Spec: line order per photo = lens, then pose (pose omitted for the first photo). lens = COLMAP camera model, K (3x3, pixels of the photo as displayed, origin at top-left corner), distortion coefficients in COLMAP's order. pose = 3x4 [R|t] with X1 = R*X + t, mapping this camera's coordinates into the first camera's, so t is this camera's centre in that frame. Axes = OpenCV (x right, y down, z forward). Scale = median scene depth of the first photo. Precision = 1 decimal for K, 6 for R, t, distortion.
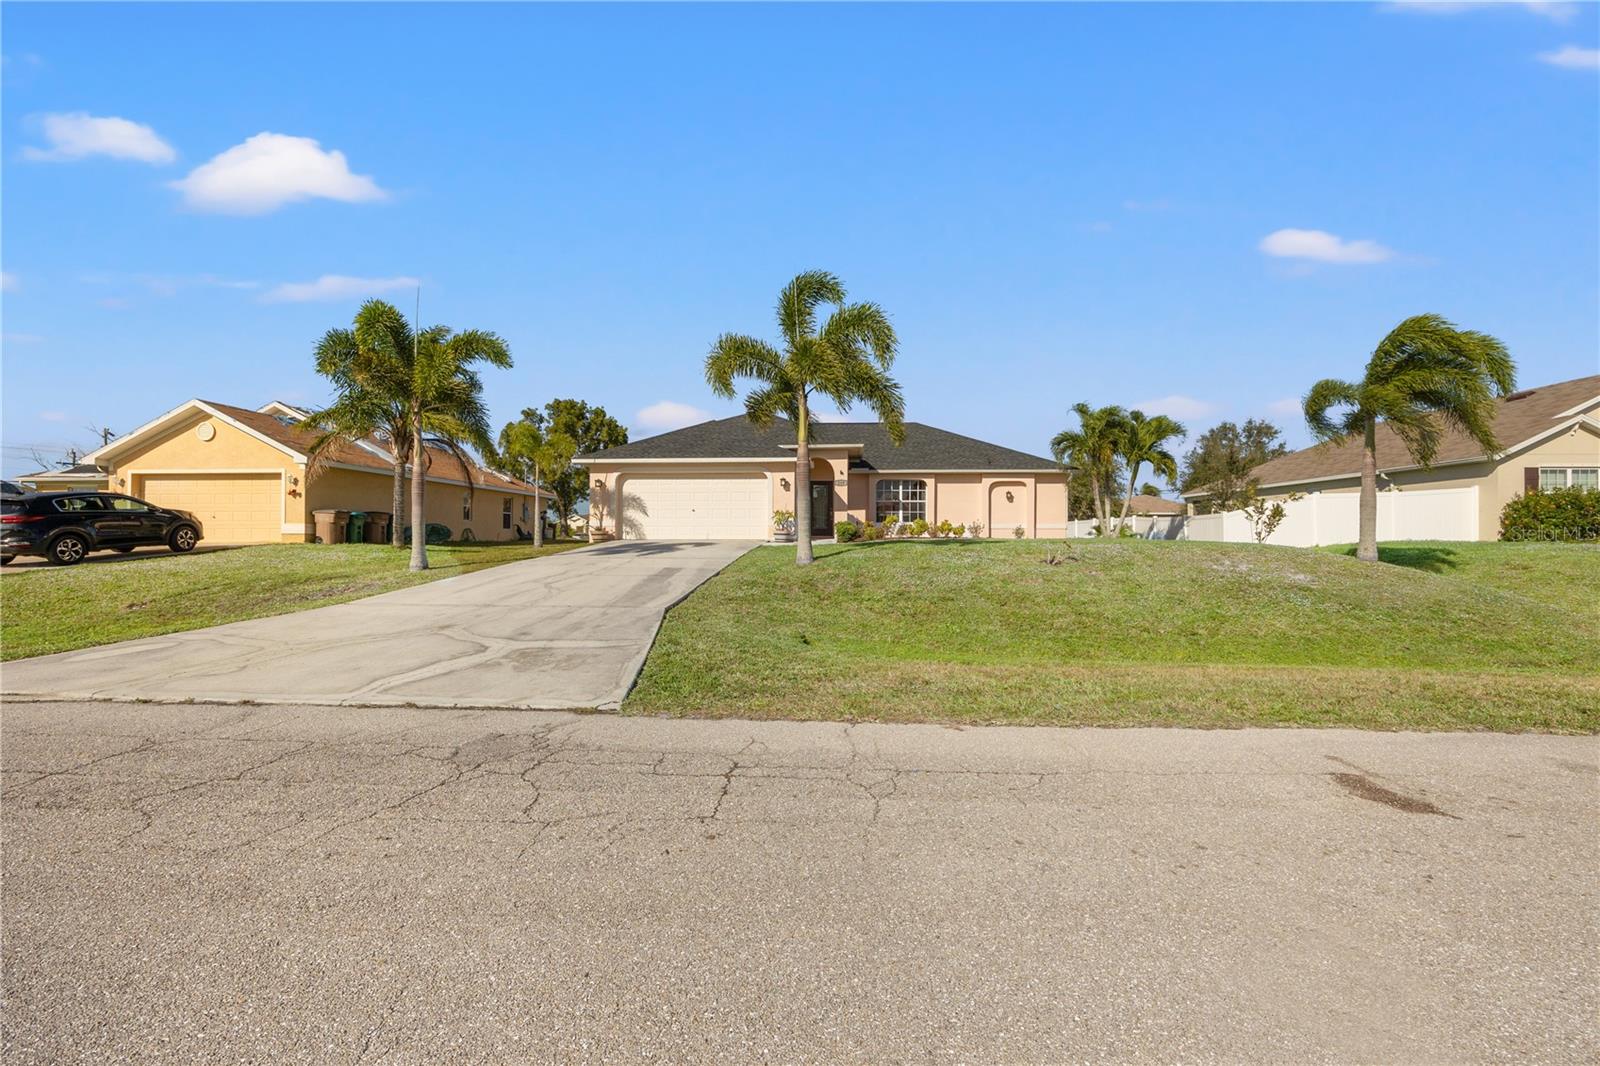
lens RADIAL K [[645.1, 0, 802.9], [0, 645.1, 544.0], [0, 0, 1]] dist [-0.001197, -0.000059]
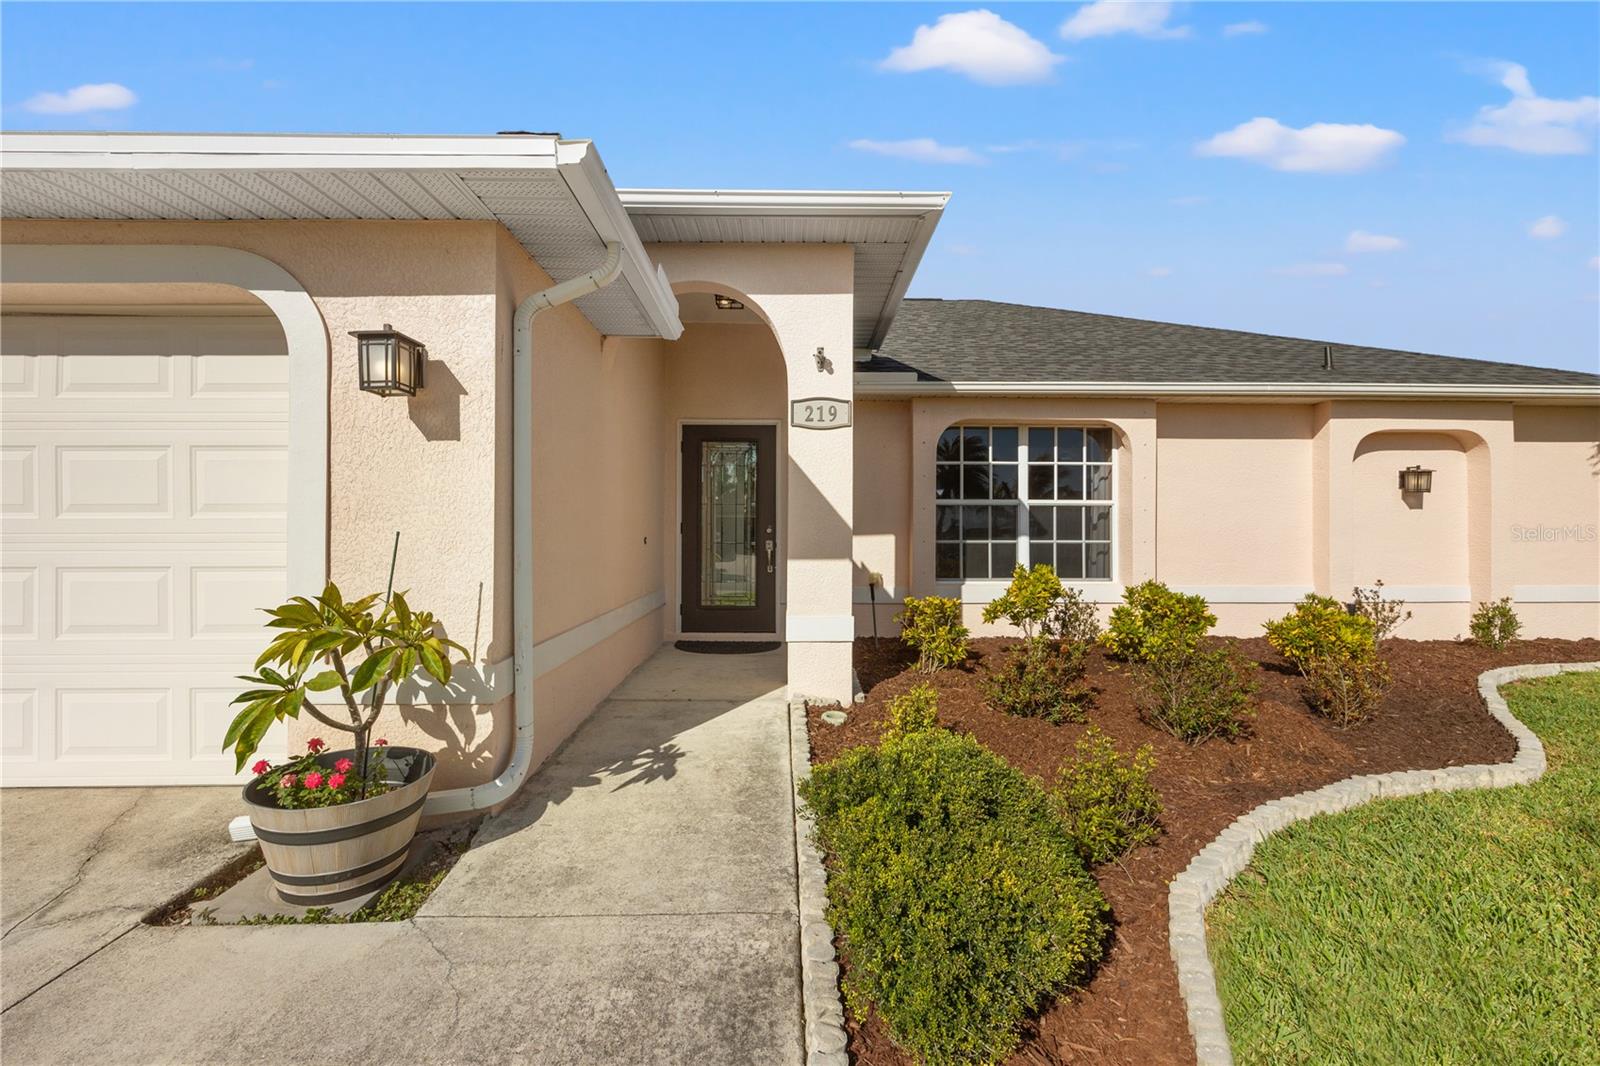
lens RADIAL K [[645.1, 0, 802.9], [0, 645.1, 544.0], [0, 0, 1]] dist [-0.001197, -0.000059]
pose [[0.995030, -0.008273, 0.099227, 0.031611], [0.007310, 0.999923, 0.010060, -0.053113], [-0.099303, -0.009284, 0.995014, 0.748563]]
